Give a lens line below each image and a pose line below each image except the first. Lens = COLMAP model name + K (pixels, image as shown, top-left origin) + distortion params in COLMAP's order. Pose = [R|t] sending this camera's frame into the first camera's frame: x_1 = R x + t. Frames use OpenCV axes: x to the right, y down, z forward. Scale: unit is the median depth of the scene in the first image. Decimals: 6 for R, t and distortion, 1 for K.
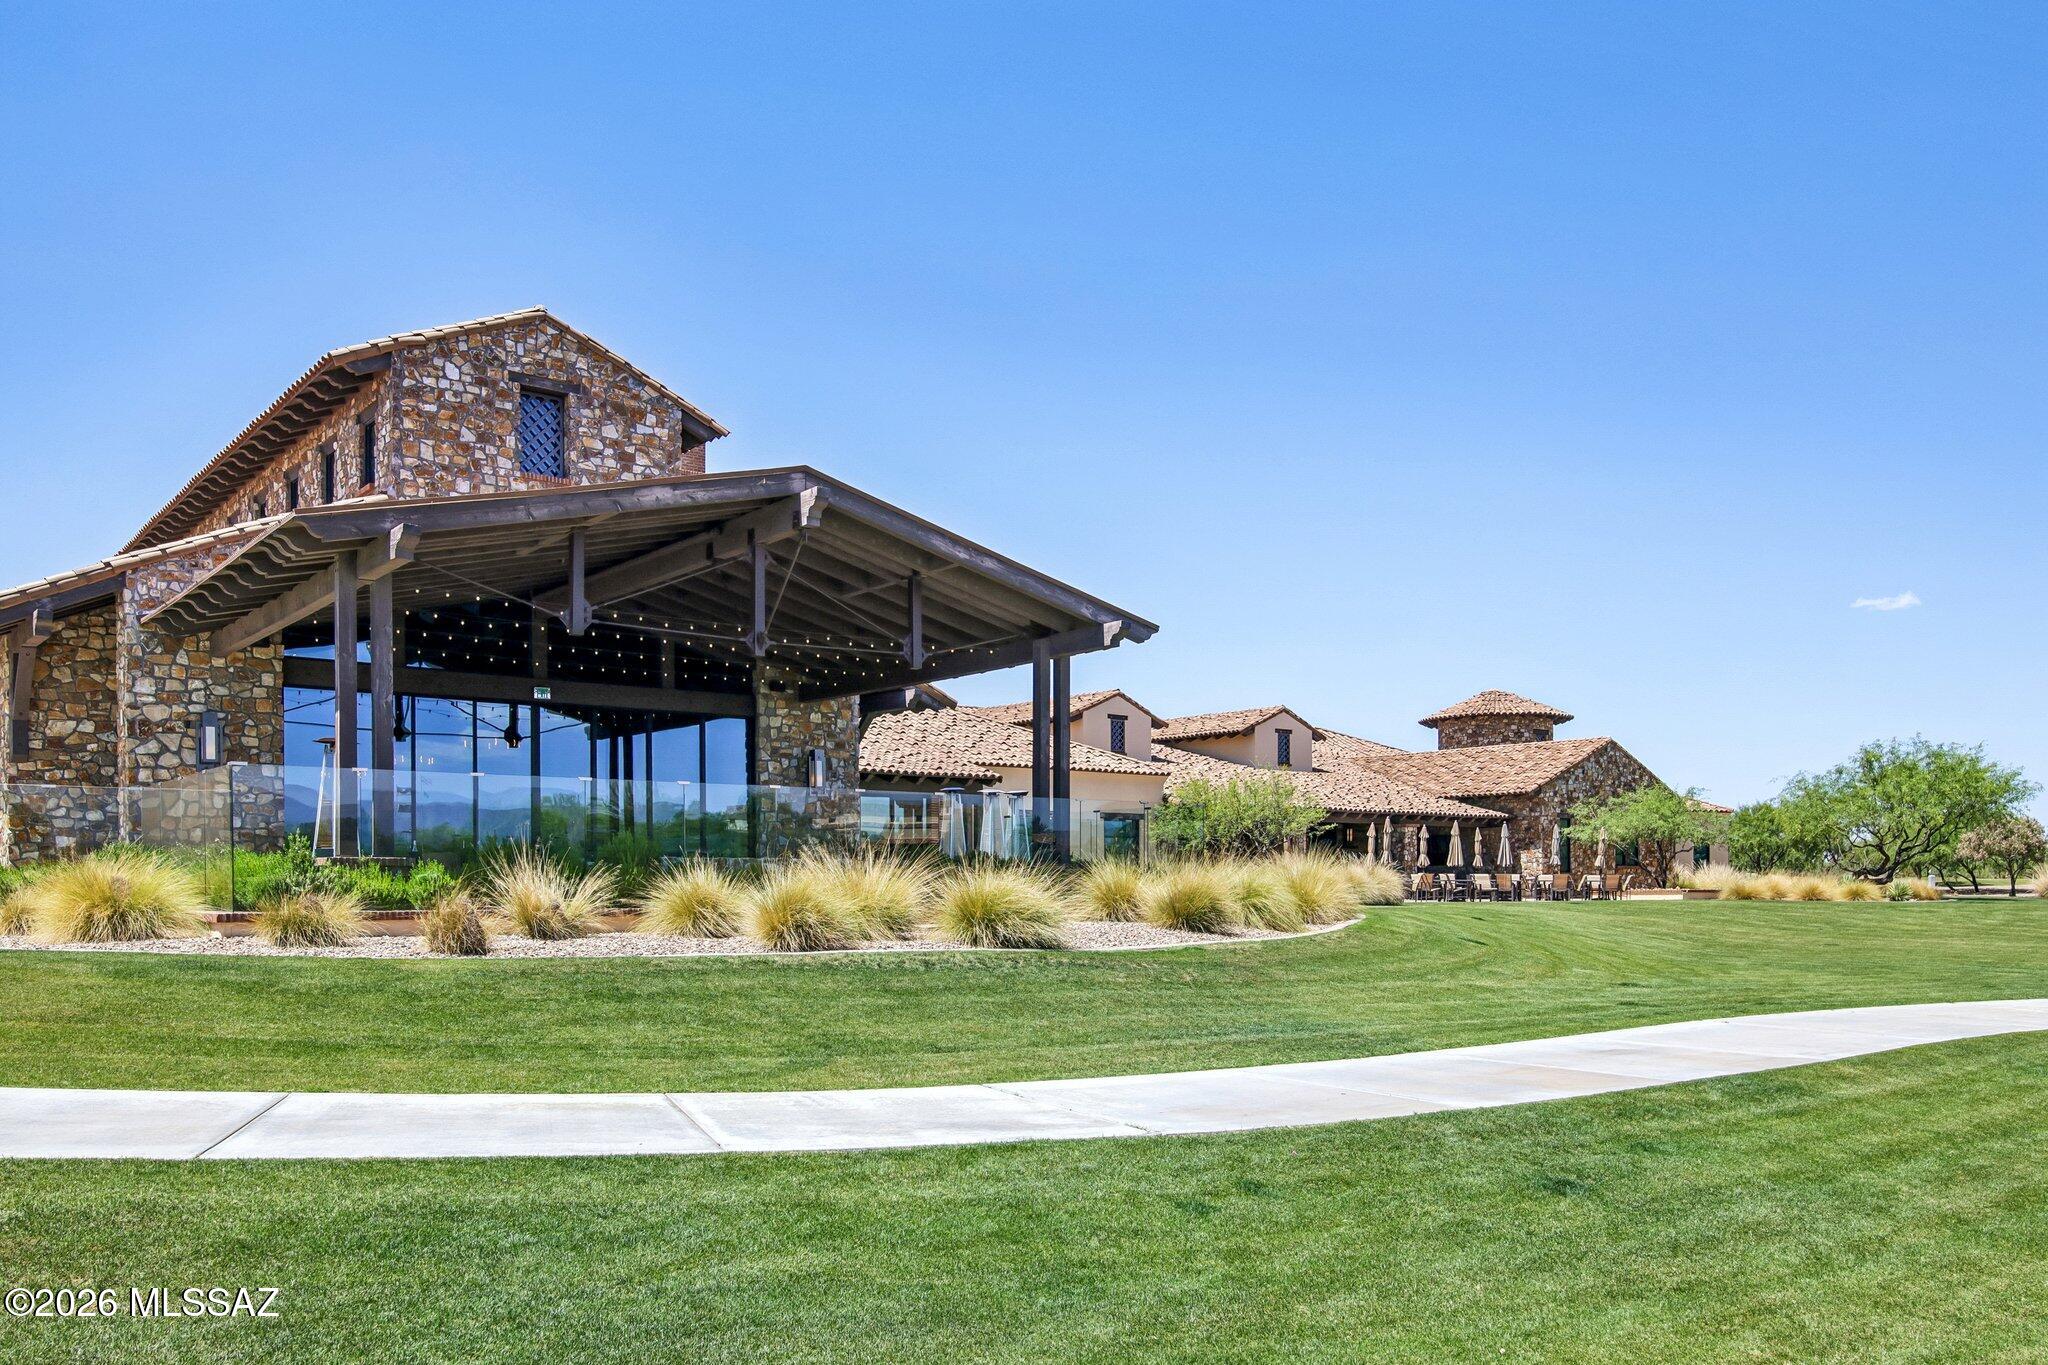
lens RADIAL K [[1606.5, 0, 1024.0], [0, 1606.5, 682.5], [0, 0, 1]] dist [0.002208, 0.000418]
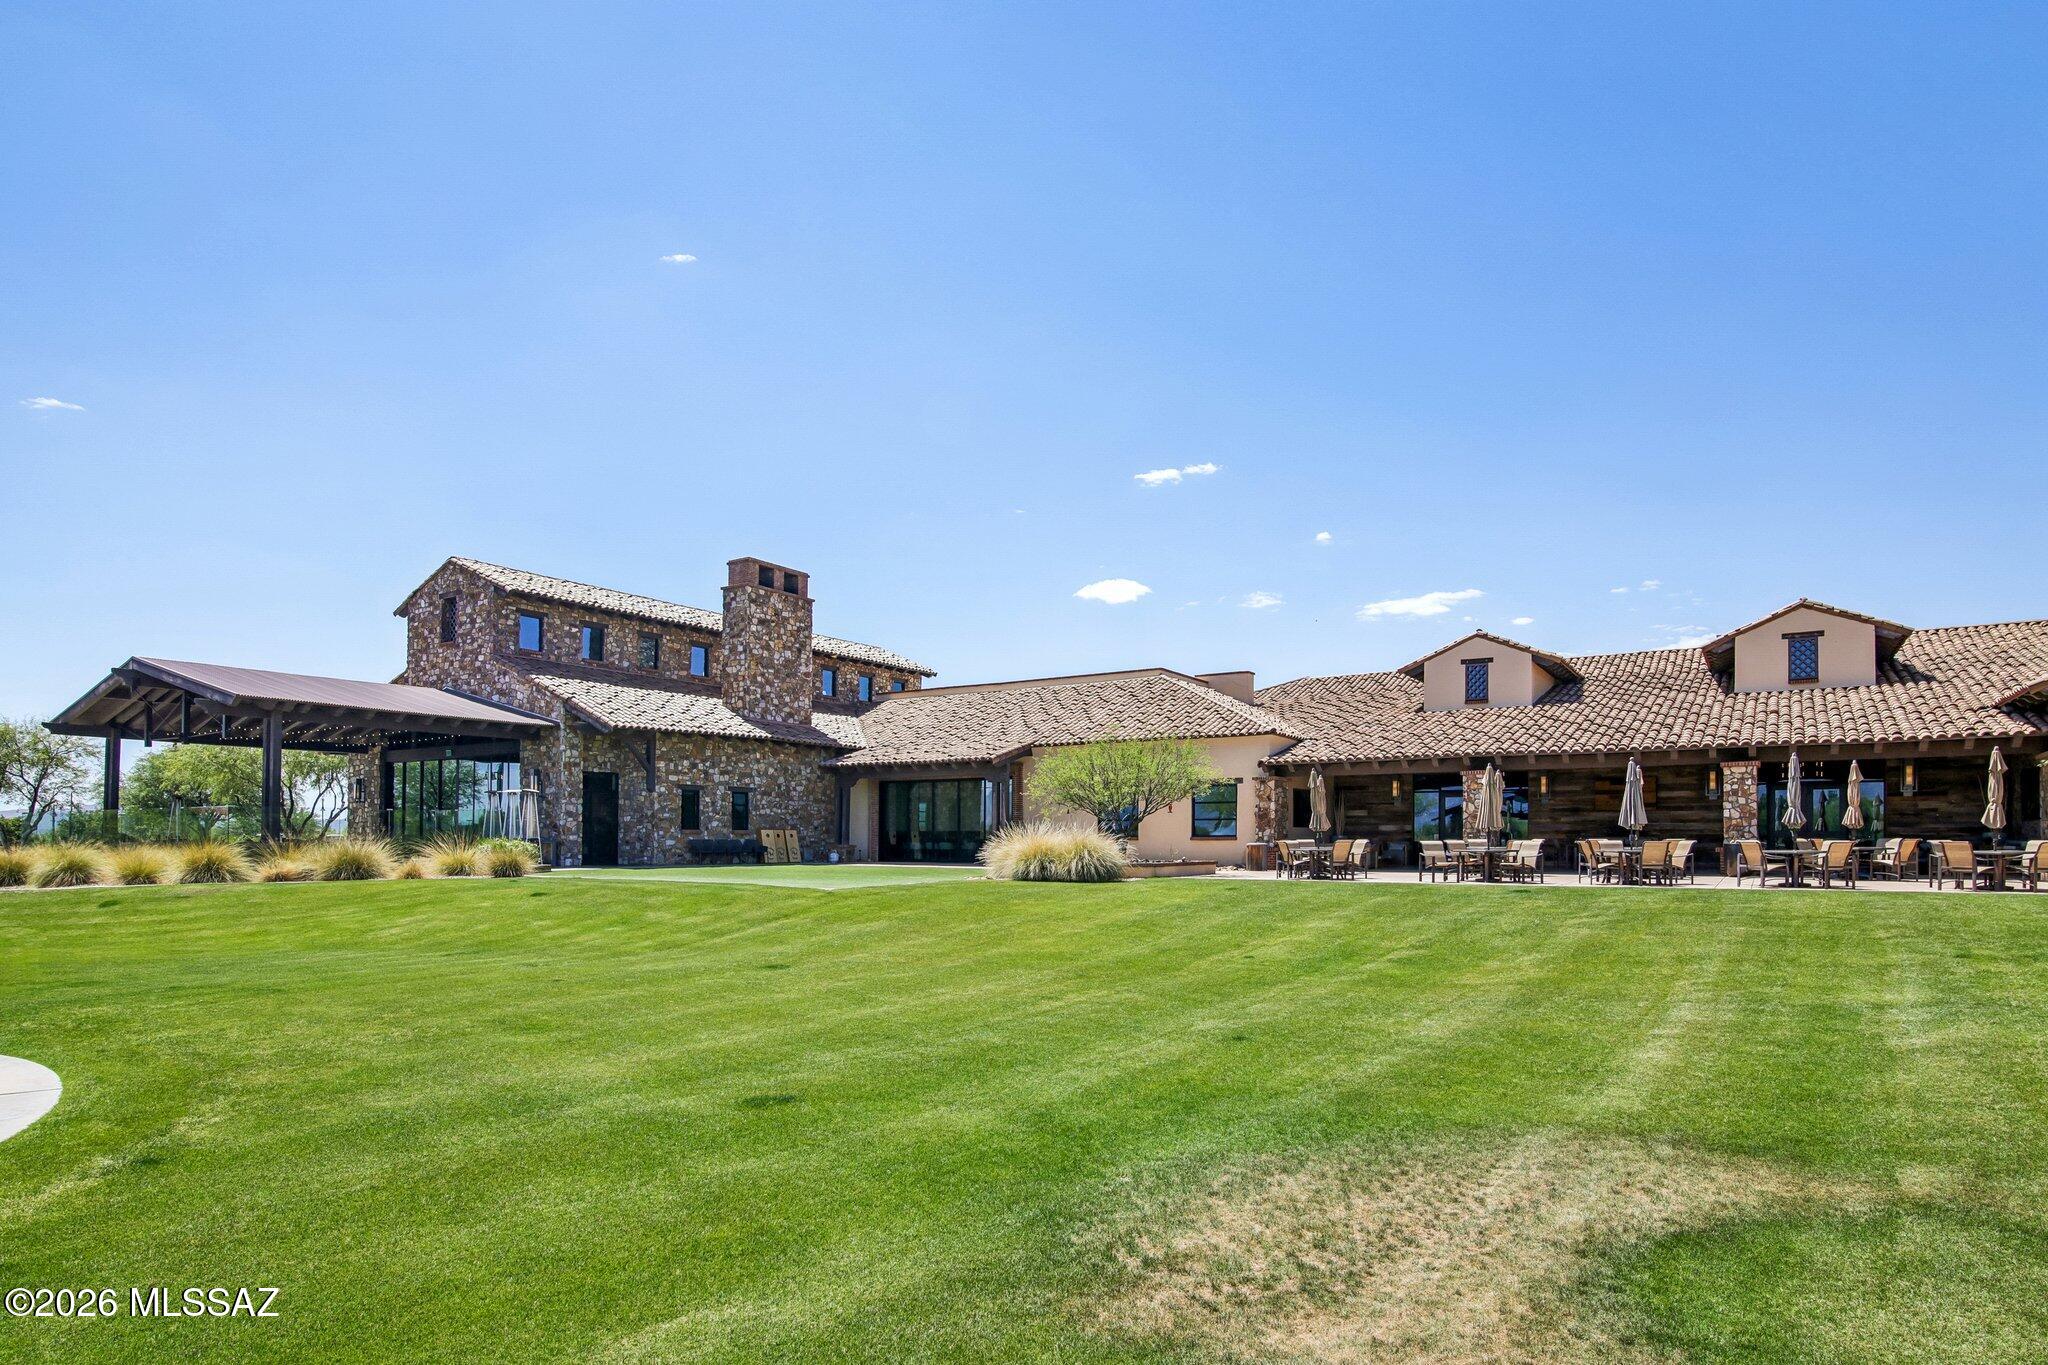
lens RADIAL K [[1192.2, 0, 1069.6], [0, 1192.2, 721.6], [0, 0, 1]] dist [-0.000132, -0.000053]
pose [[0.311244, -0.094787, -0.945591, 0.612322], [0.118625, 0.991106, -0.060304, 0.067931], [0.942897, -0.093401, 0.319720, 0.584521]]
